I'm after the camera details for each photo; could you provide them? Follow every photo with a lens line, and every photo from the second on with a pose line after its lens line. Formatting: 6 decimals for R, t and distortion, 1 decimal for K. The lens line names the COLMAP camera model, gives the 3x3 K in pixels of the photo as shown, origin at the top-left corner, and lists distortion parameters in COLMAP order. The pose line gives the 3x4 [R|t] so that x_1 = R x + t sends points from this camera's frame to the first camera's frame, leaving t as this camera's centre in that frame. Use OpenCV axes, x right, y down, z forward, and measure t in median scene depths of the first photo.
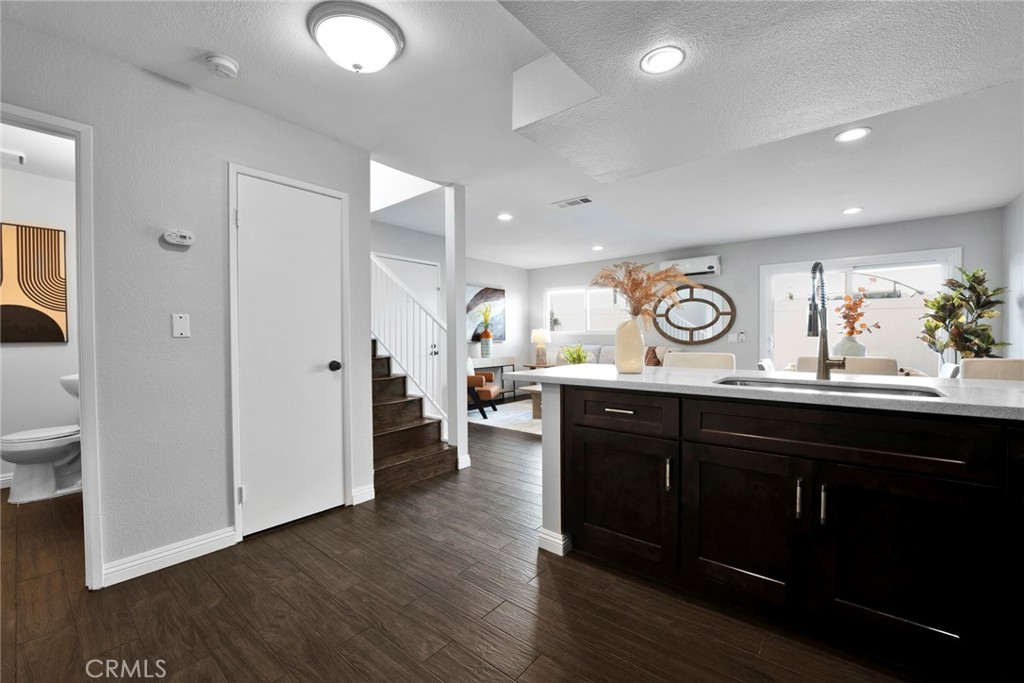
lens RADIAL K [[426.1, 0, 512.3], [0, 426.1, 338.8], [0, 0, 1]] dist [-0.003797, -0.000085]
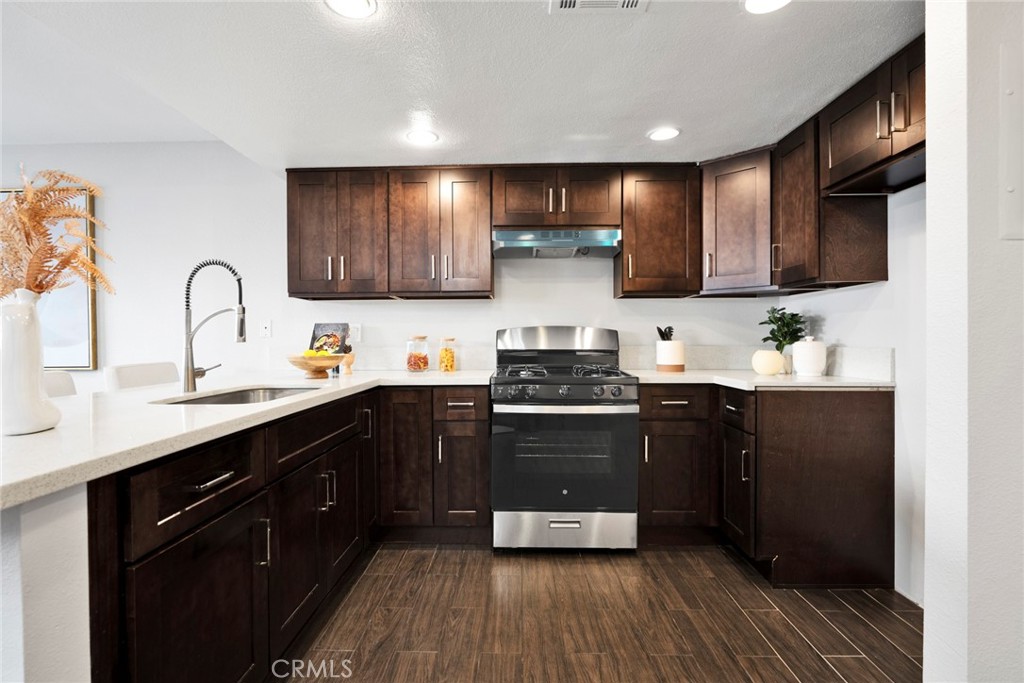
lens RADIAL K [[516.9, 0, 514.5], [0, 516.9, 343.4], [0, 0, 1]] dist [-0.000479, 0.000986]
pose [[-0.624870, 0.000267, 0.780729, -0.245199], [0.014476, 0.999832, 0.011244, -0.002681], [-0.780595, 0.018328, -0.624769, 0.557695]]
